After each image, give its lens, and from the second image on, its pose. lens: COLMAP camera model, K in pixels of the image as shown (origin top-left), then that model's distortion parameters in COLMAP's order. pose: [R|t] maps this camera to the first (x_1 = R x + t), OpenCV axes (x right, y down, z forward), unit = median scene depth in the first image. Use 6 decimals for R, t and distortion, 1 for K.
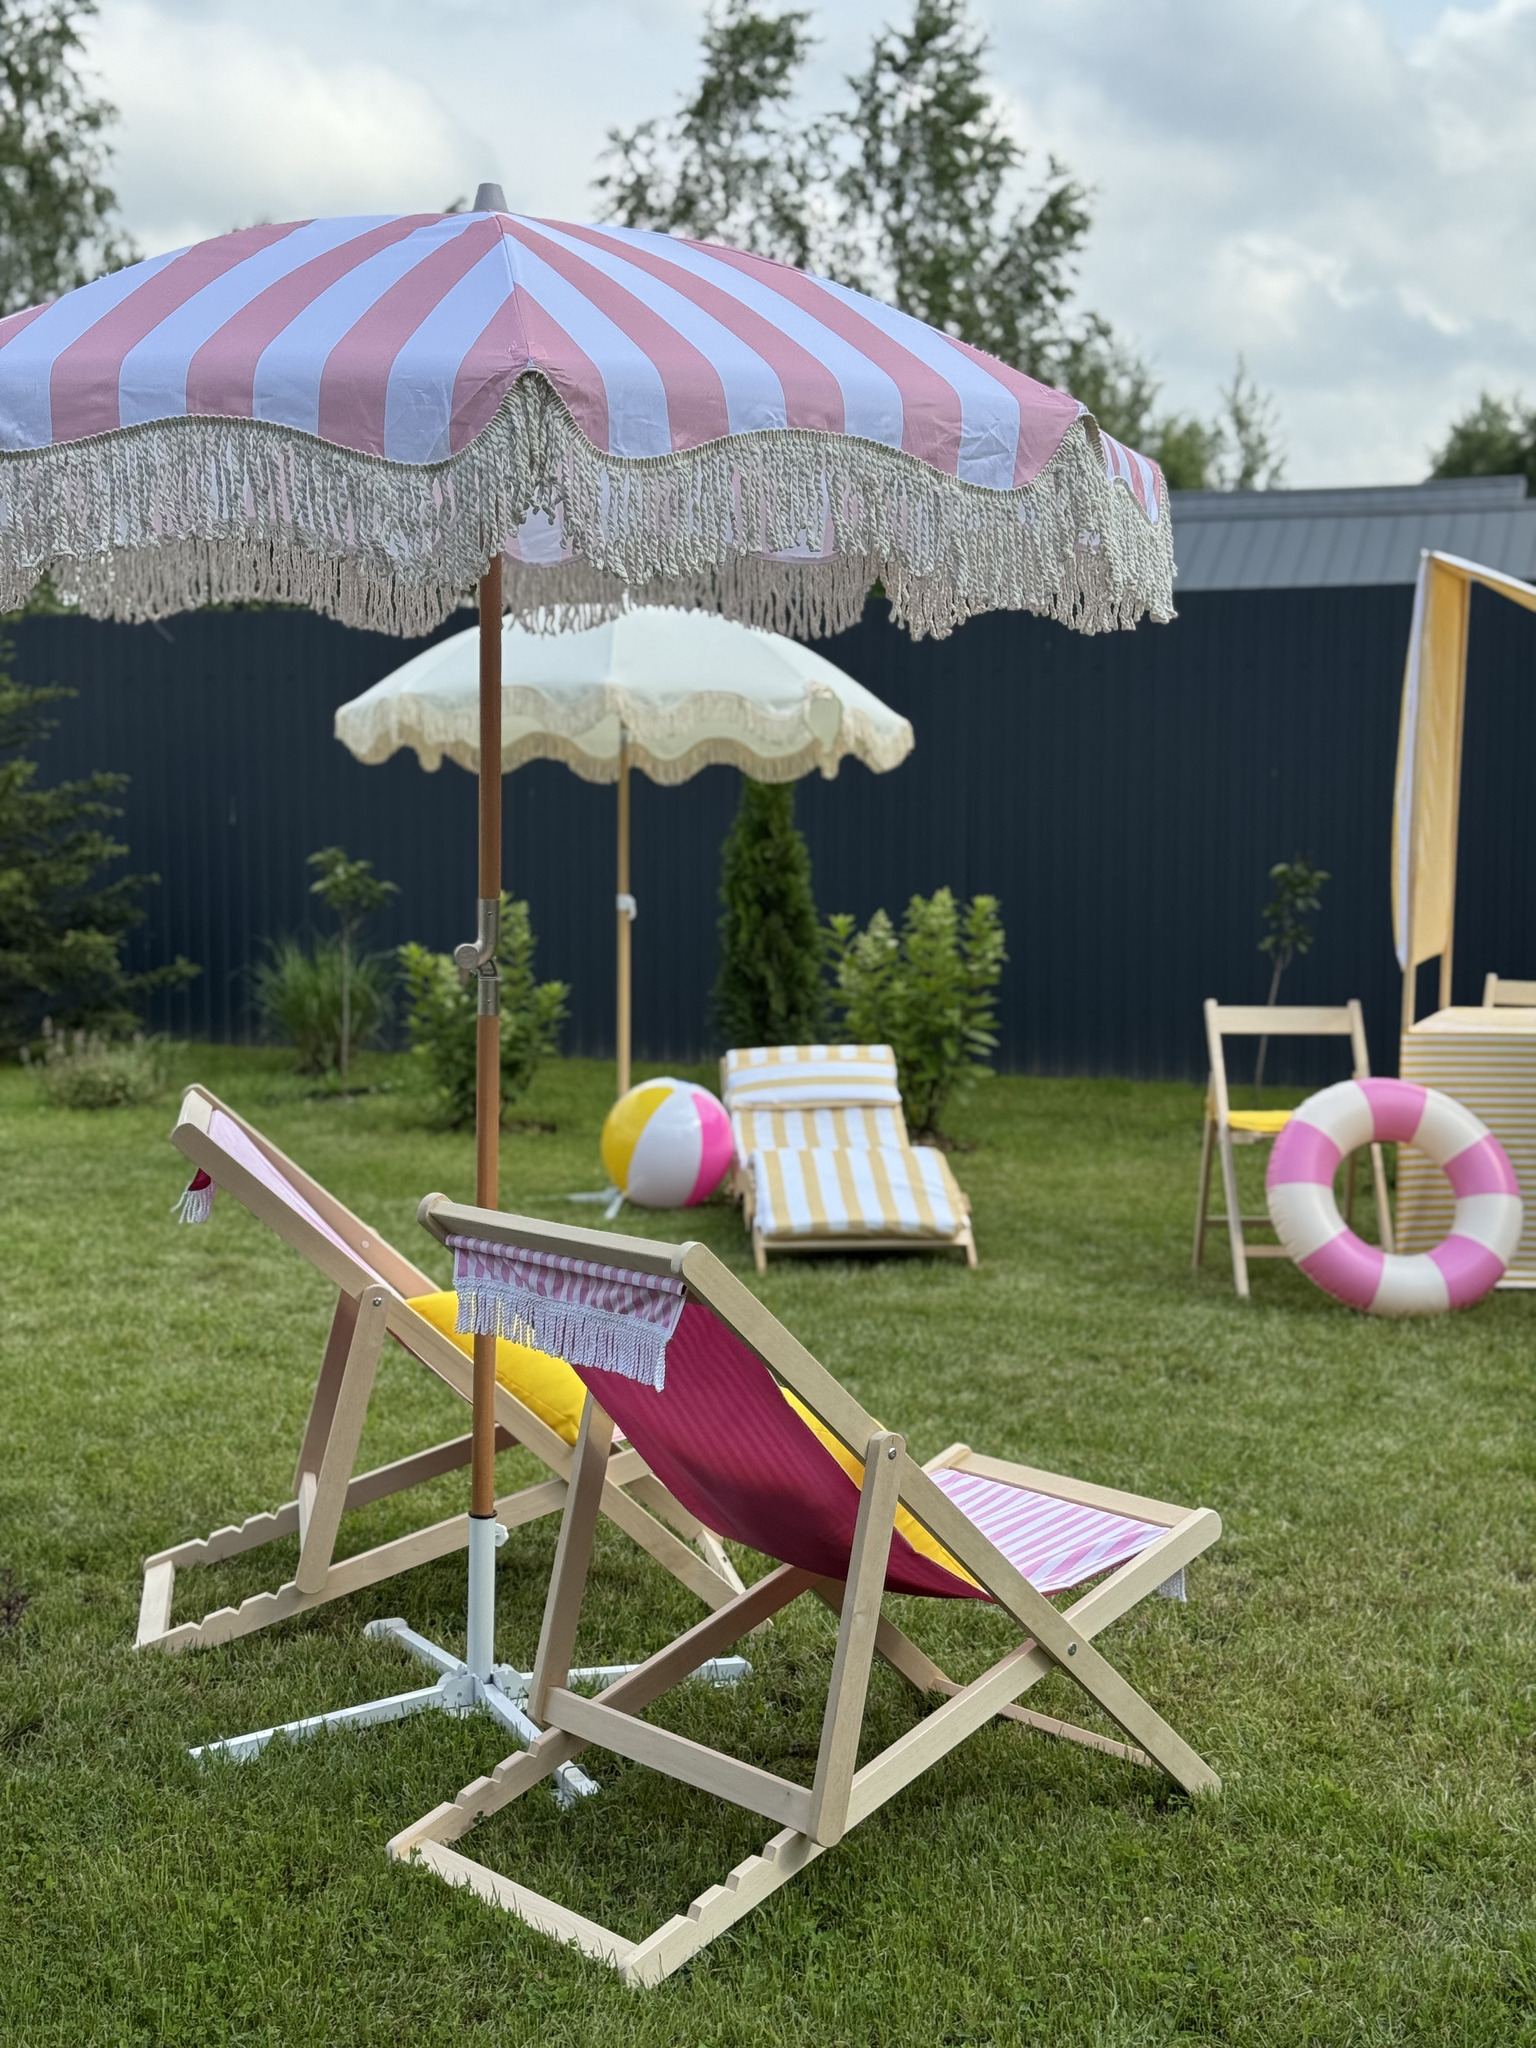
lens RADIAL K [[2818.2, 0, 777.8], [0, 2818.2, 987.7], [0, 0, 1]] dist [0.201077, -0.507742]
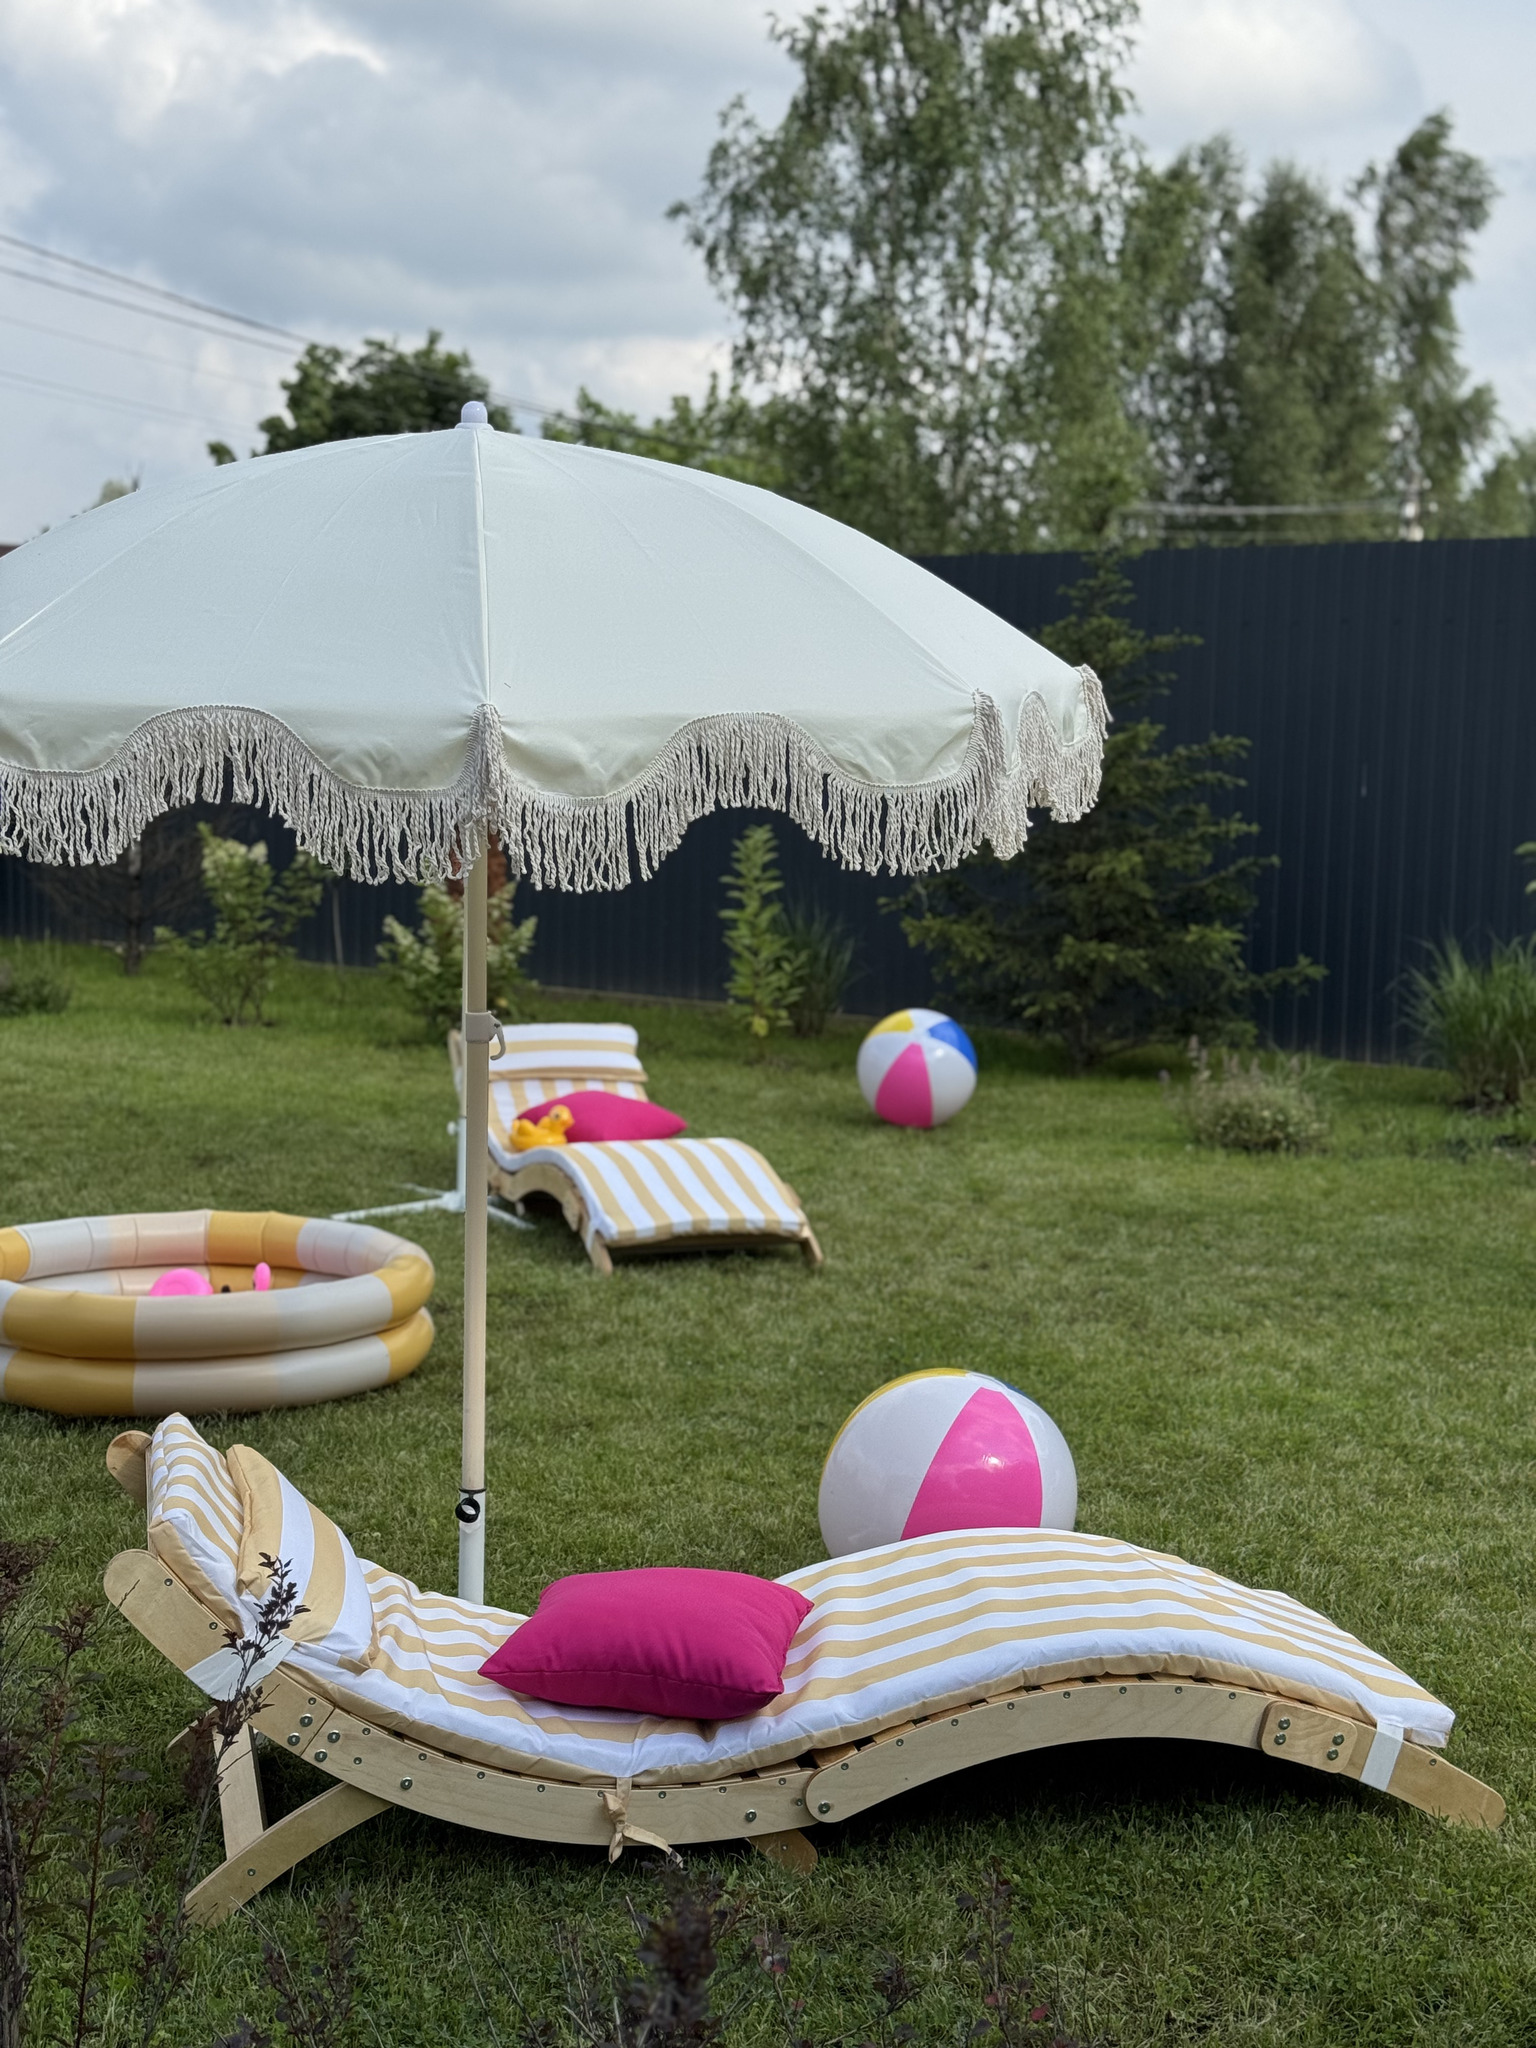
lens RADIAL K [[2822.8, 0, 773.6], [0, 2822.8, 1013.1], [0, 0, 1]] dist [0.175339, -0.367020]
pose [[0.954674, 0.047910, -0.293772, -0.114958], [-0.039270, 0.998607, 0.035241, -0.017735], [0.295051, -0.022107, 0.955226, 0.153664]]
